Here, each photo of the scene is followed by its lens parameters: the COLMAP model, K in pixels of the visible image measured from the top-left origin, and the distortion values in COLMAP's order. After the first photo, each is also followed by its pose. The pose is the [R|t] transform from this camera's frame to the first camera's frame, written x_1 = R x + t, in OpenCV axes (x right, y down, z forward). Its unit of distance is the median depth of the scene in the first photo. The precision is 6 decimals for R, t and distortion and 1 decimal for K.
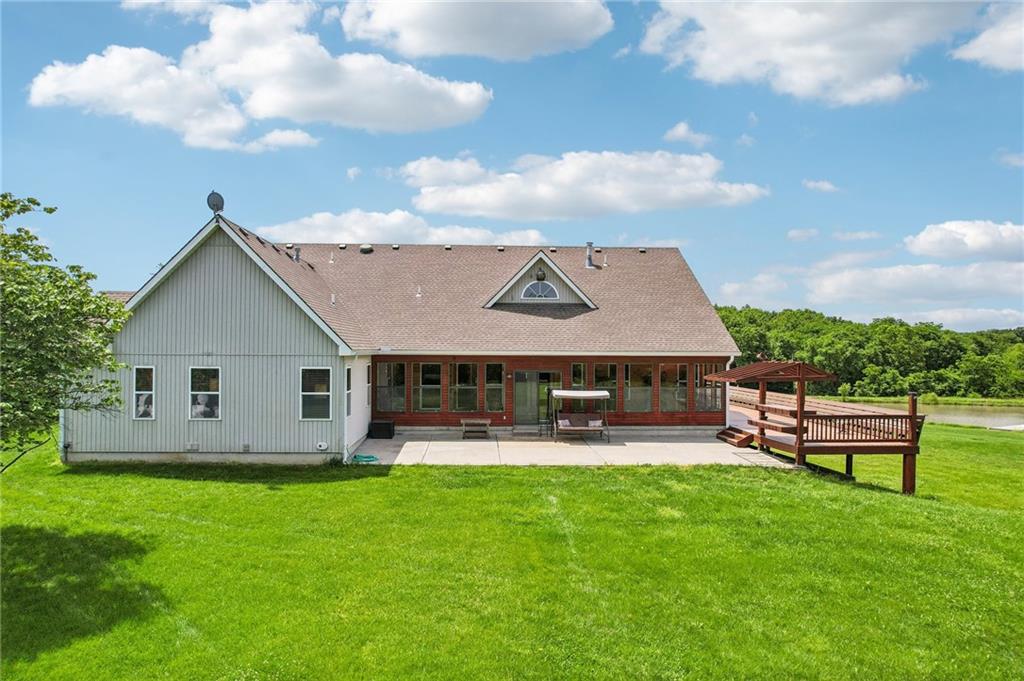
lens RADIAL K [[657.9, 0, 512.0], [0, 657.9, 340.5], [0, 0, 1]] dist [-0.083050, 0.074353]
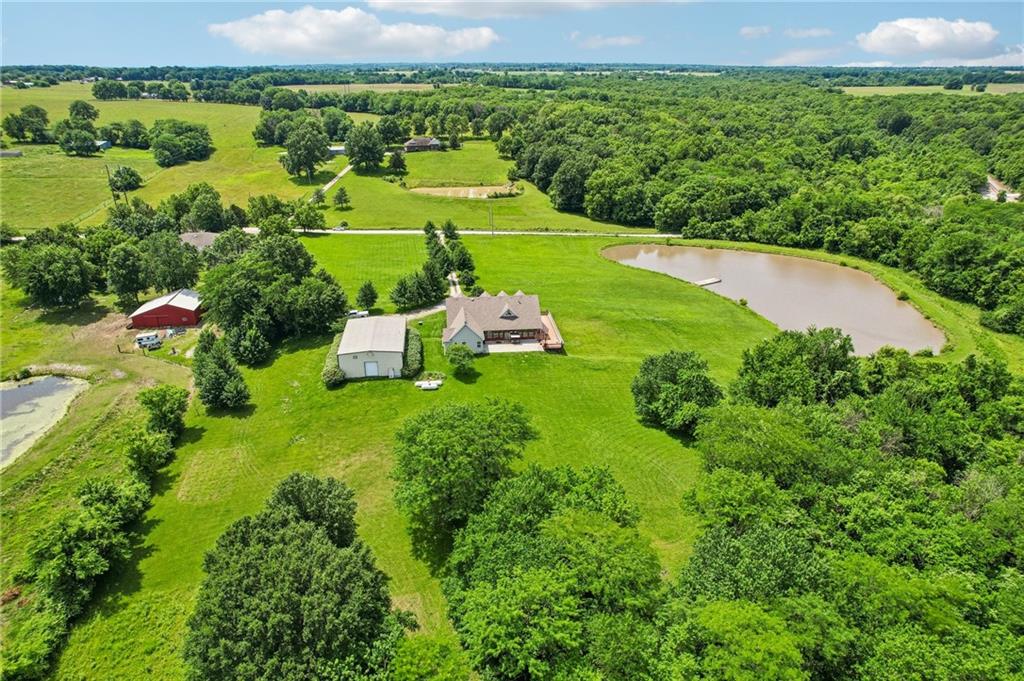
lens RADIAL K [[657.9, 0, 512.0], [0, 657.9, 340.5], [0, 0, 1]] dist [-0.083050, 0.074353]
pose [[0.998512, -0.026383, 0.047728, -0.212637], [0.004712, 0.913651, 0.406473, -2.281140], [-0.054330, -0.405643, 0.912415, -4.434366]]
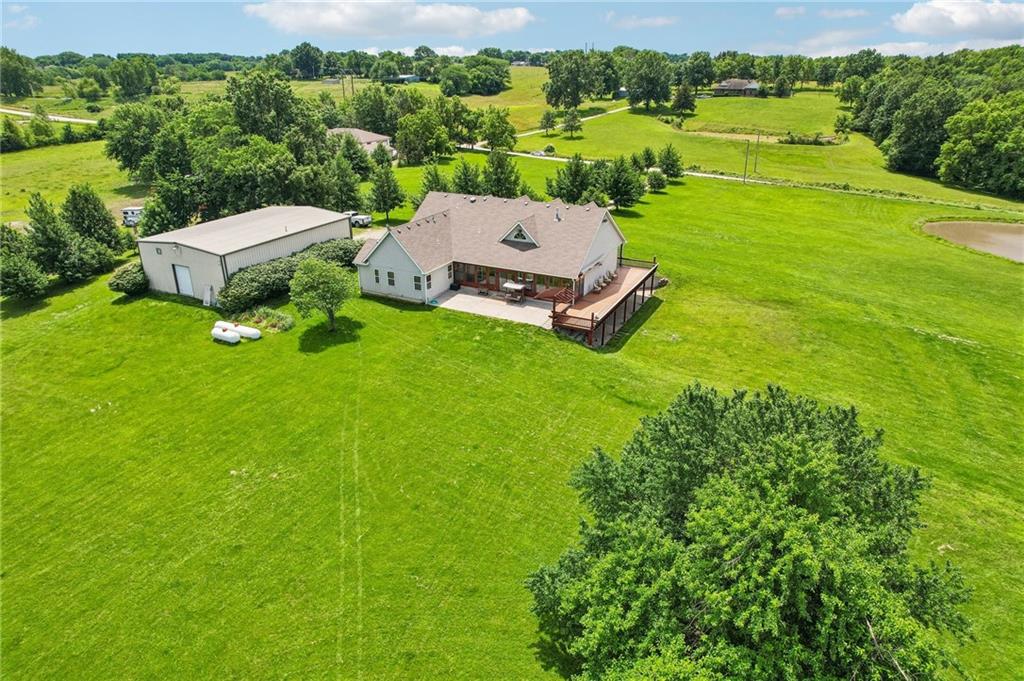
lens RADIAL K [[657.9, 0, 512.0], [0, 657.9, 340.5], [0, 0, 1]] dist [-0.083050, 0.074353]
pose [[0.864560, 0.190811, -0.464894, 1.329923], [0.011281, 0.917506, 0.397561, -0.750011], [0.502402, -0.348960, 0.791087, -1.168826]]
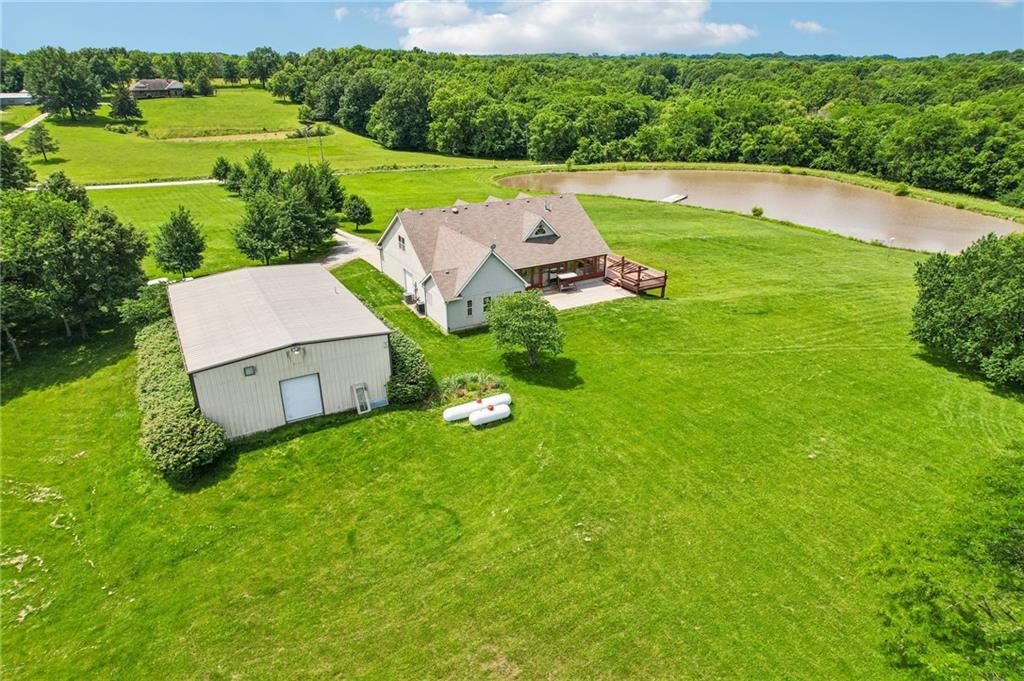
lens RADIAL K [[657.9, 0, 512.0], [0, 657.9, 340.5], [0, 0, 1]] dist [-0.083050, 0.074353]
pose [[0.896277, -0.182129, 0.404373, -1.266069], [0.001027, 0.912635, 0.408774, -0.797085], [-0.443494, -0.365960, 0.818160, -1.295047]]
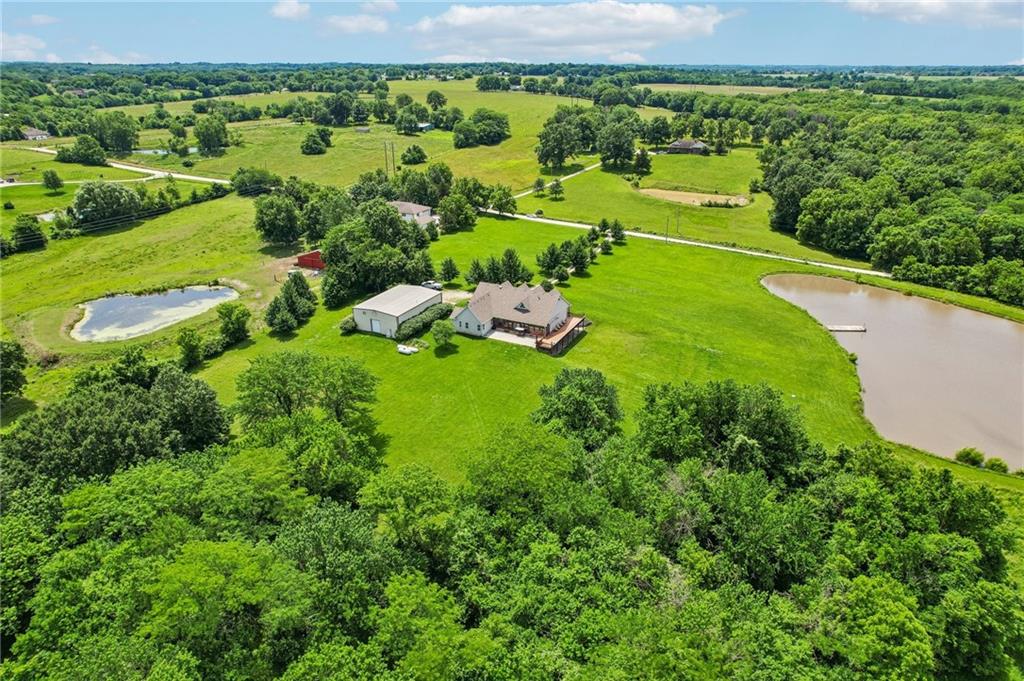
lens RADIAL K [[657.9, 0, 512.0], [0, 657.9, 340.5], [0, 0, 1]] dist [-0.083050, 0.074353]
pose [[0.868042, 0.190859, -0.458341, 2.829706], [0.011112, 0.915461, 0.402254, -2.259769], [0.496367, -0.354266, 0.792537, -3.926169]]
